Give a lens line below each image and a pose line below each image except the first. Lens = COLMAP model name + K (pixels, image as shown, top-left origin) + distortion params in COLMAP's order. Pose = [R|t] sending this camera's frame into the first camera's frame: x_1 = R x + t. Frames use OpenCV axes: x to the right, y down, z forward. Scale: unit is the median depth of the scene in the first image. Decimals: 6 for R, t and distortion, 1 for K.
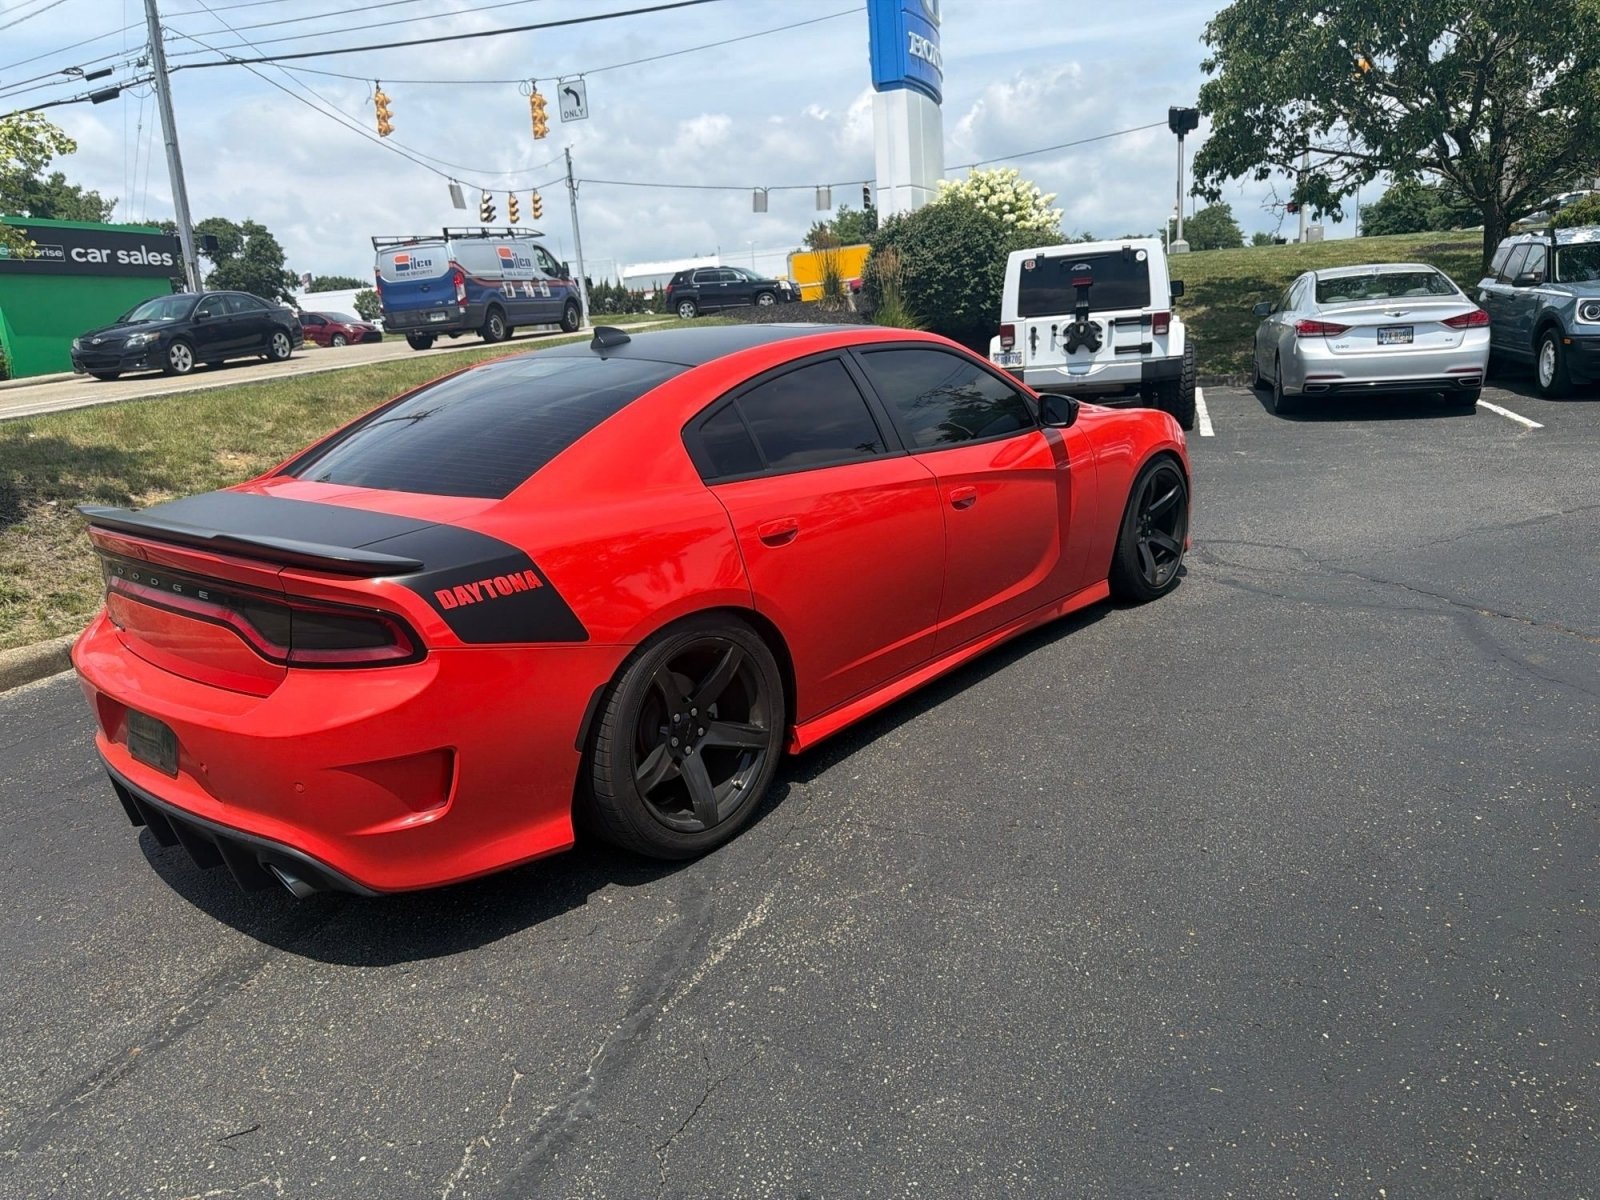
lens RADIAL K [[1138.8, 0, 787.3], [0, 1138.8, 603.2], [0, 0, 1]] dist [0.028657, -0.035474]
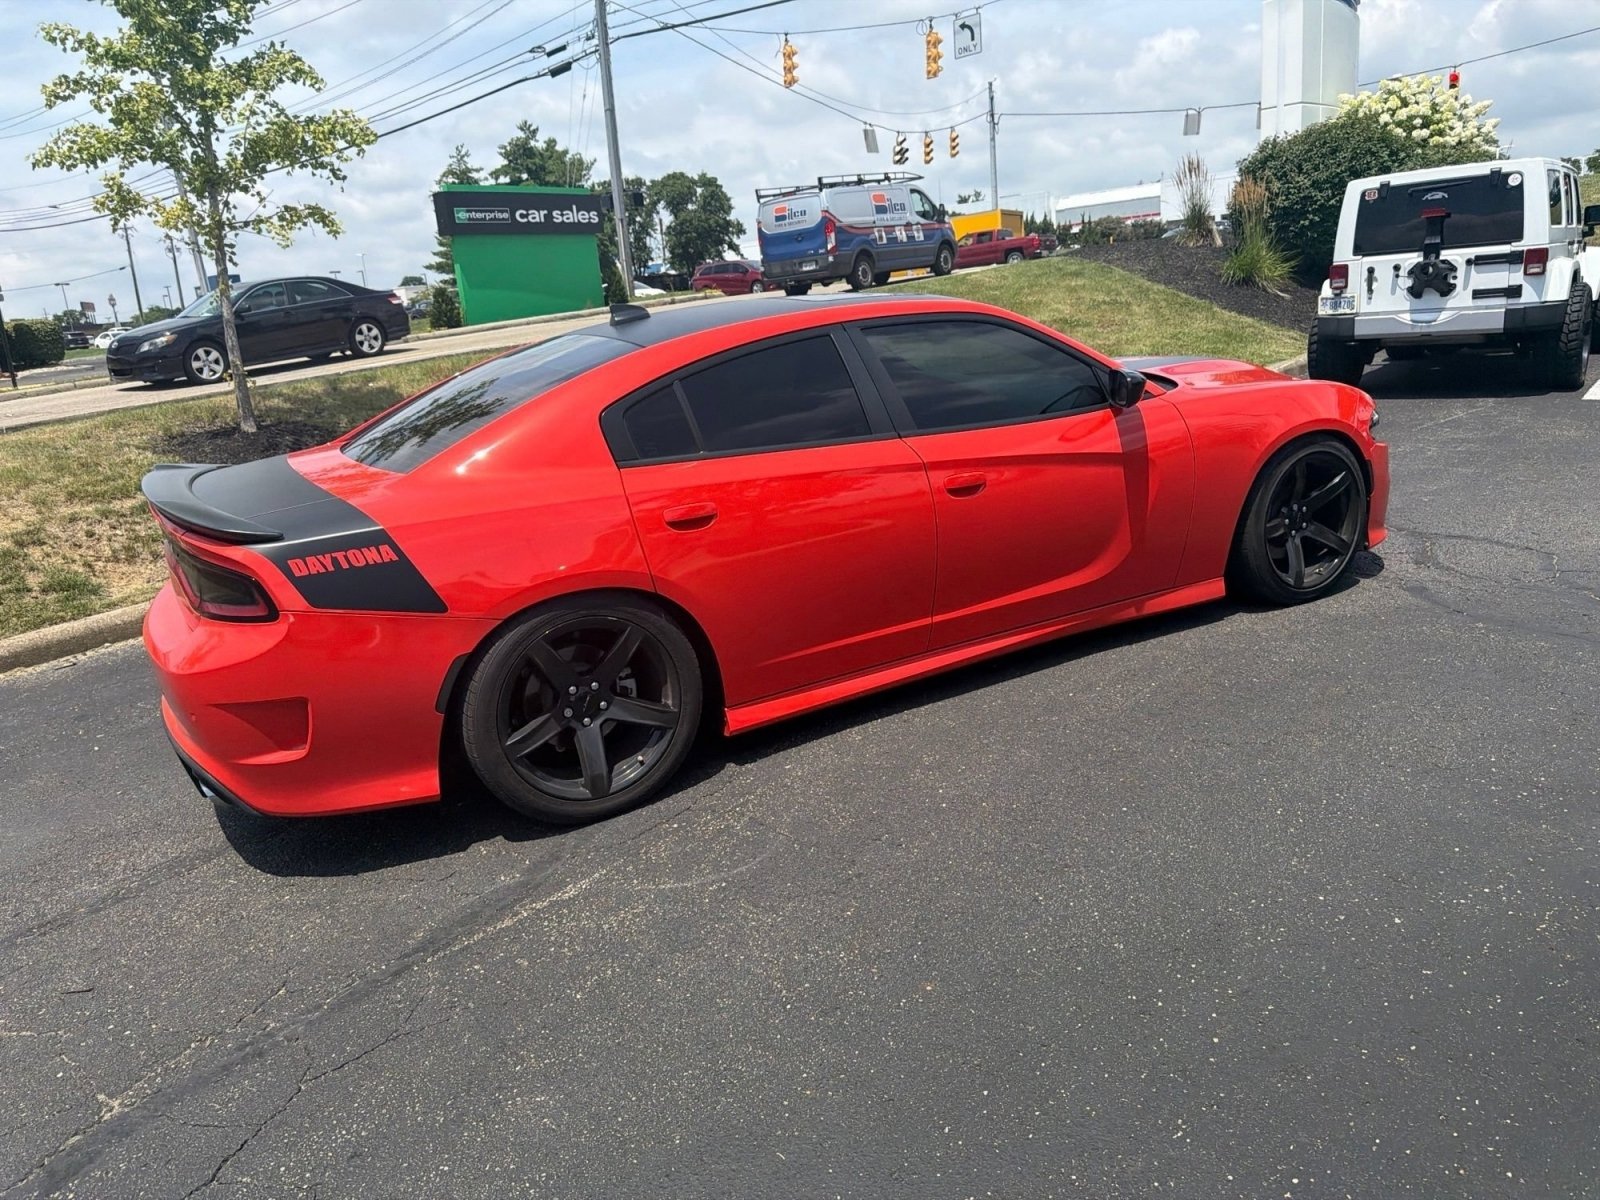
lens RADIAL K [[1138.8, 0, 789.6], [0, 1138.8, 601.7], [0, 0, 1]] dist [0.028657, -0.035474]
pose [[0.933314, 0.080565, -0.349906, 0.087130], [-0.062886, 0.996117, 0.061618, -0.011036], [0.353512, -0.035505, 0.934756, 0.018549]]
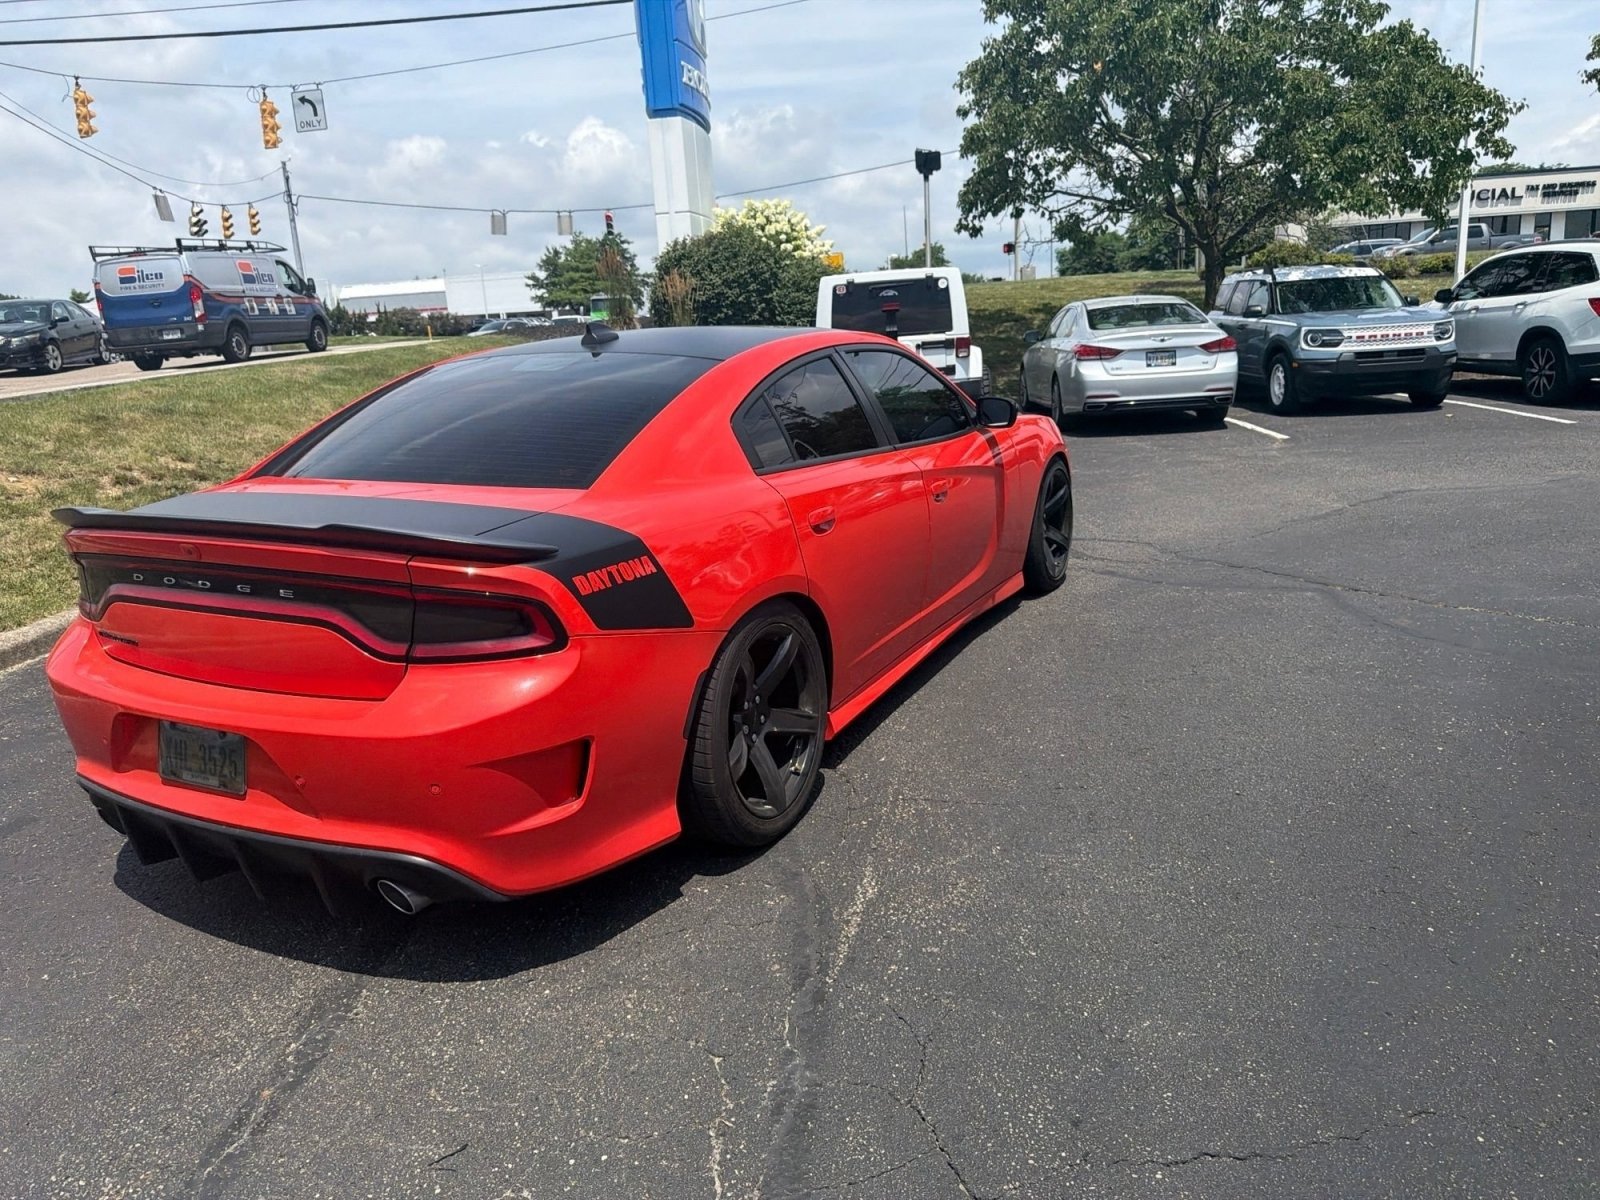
lens RADIAL K [[1138.8, 0, 786.2], [0, 1138.8, 603.1], [0, 0, 1]] dist [0.028657, -0.035474]
pose [[0.973496, -0.039365, 0.225289, -0.055262], [0.044918, 0.998799, -0.019575, 0.006158], [-0.224248, 0.029175, 0.974095, 0.002447]]
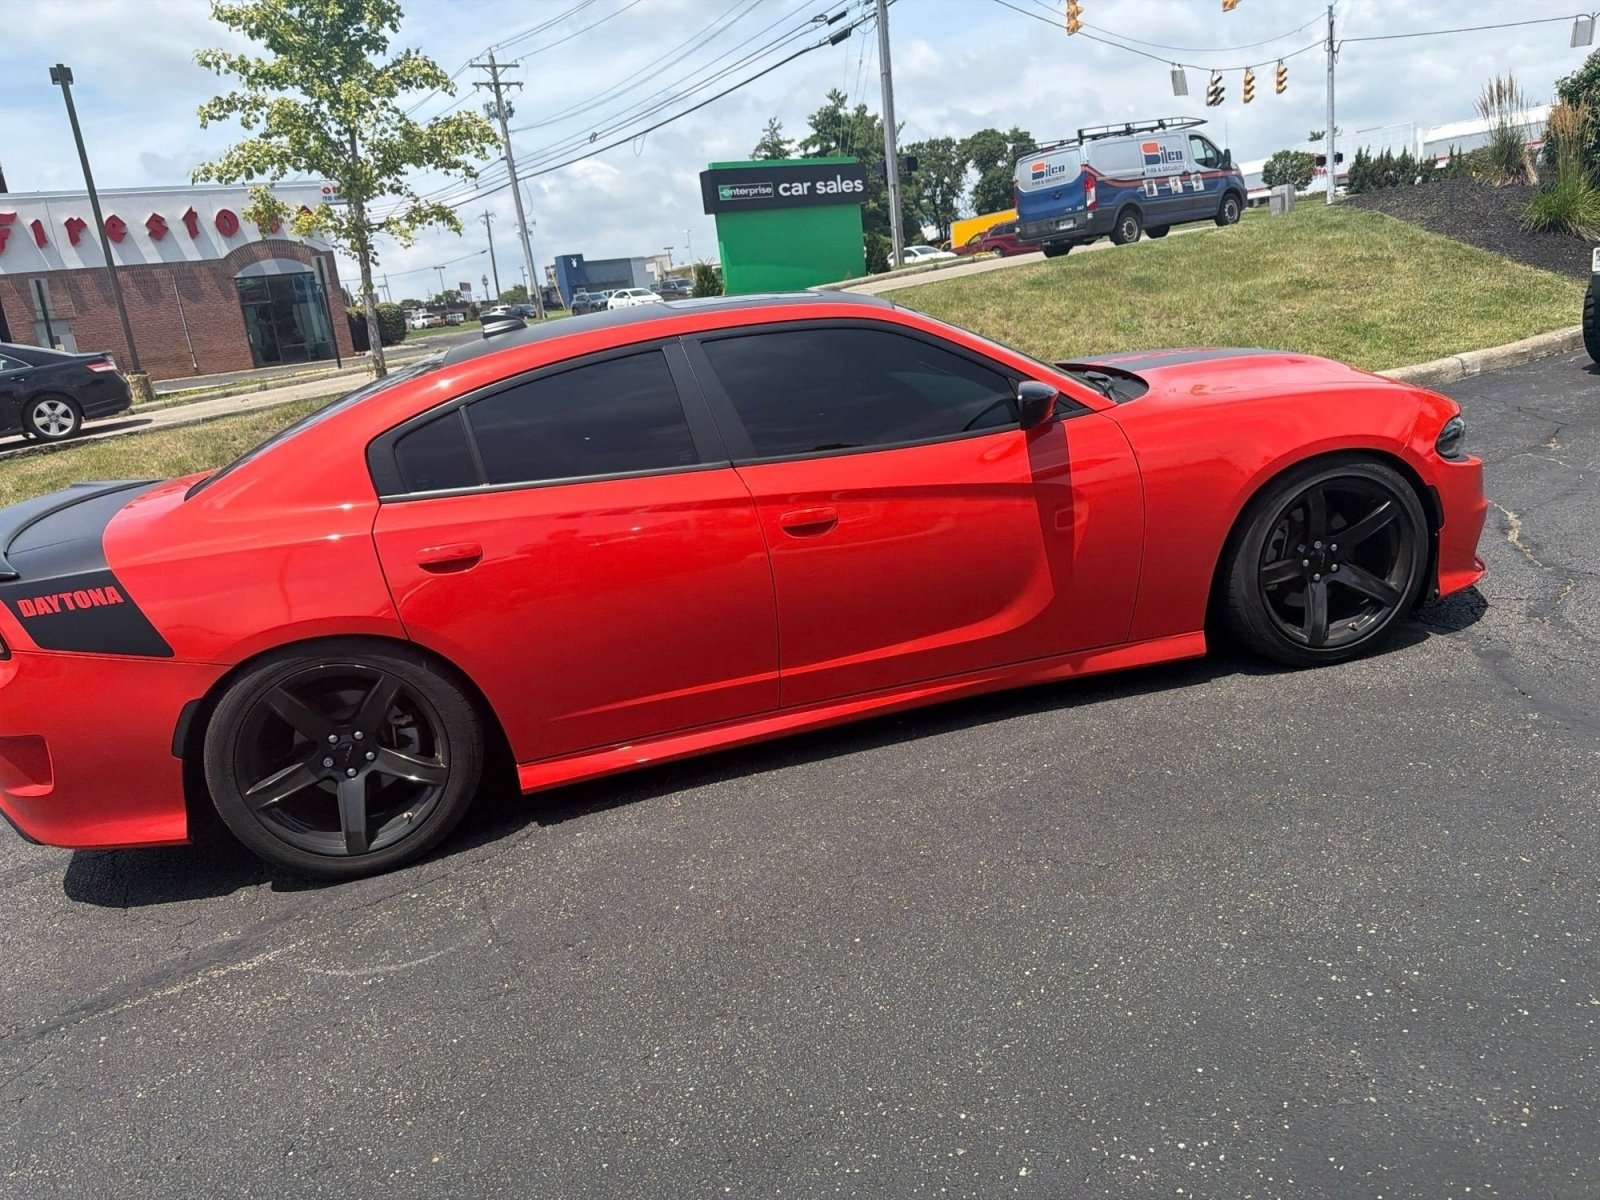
lens RADIAL K [[1138.8, 0, 787.3], [0, 1138.8, 595.7], [0, 0, 1]] dist [0.028657, -0.035474]
pose [[0.800774, 0.125884, -0.585589, 0.152290], [-0.077600, 0.991230, 0.106968, -0.030783], [0.593918, -0.040215, 0.803520, 0.085381]]
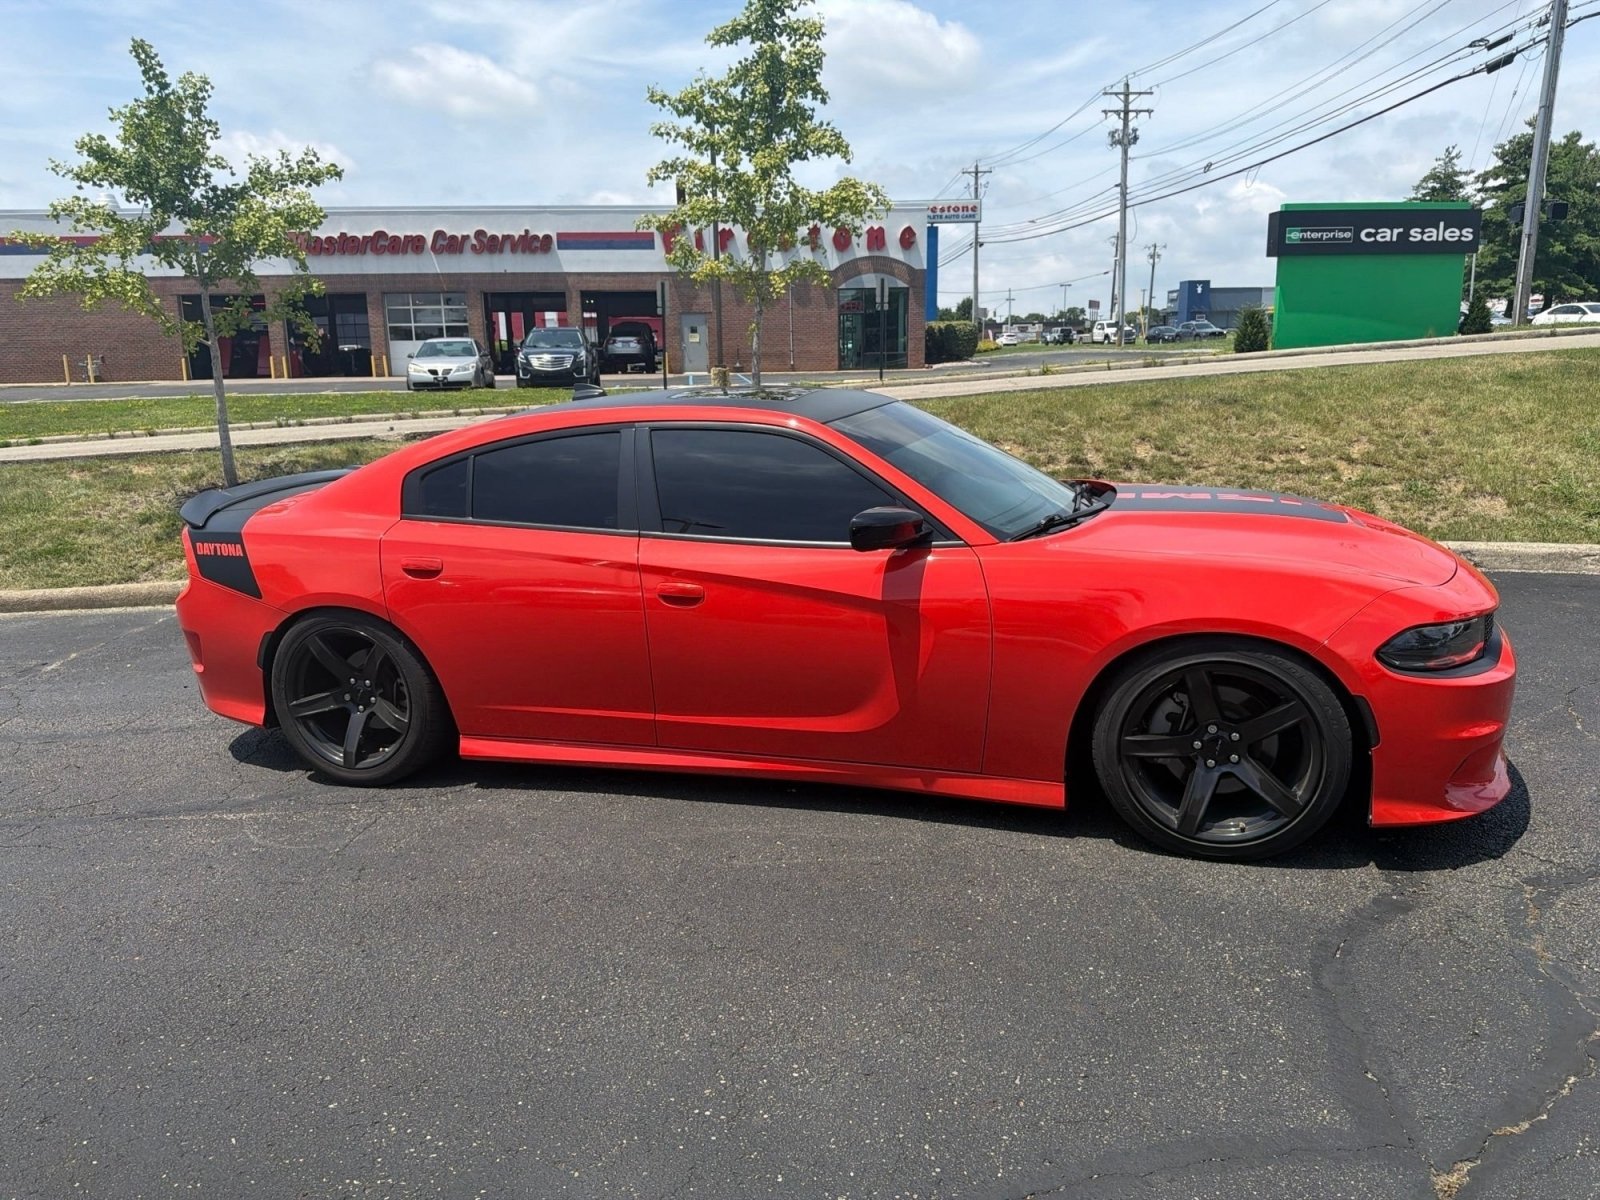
lens RADIAL K [[1138.8, 0, 787.5], [0, 1138.8, 603.2], [0, 0, 1]] dist [0.028657, -0.035474]
pose [[0.394600, 0.249754, -0.884259, 0.249444], [-0.220106, 0.960025, 0.172931, -0.065272], [0.892101, 0.126392, 0.433798, 0.166784]]
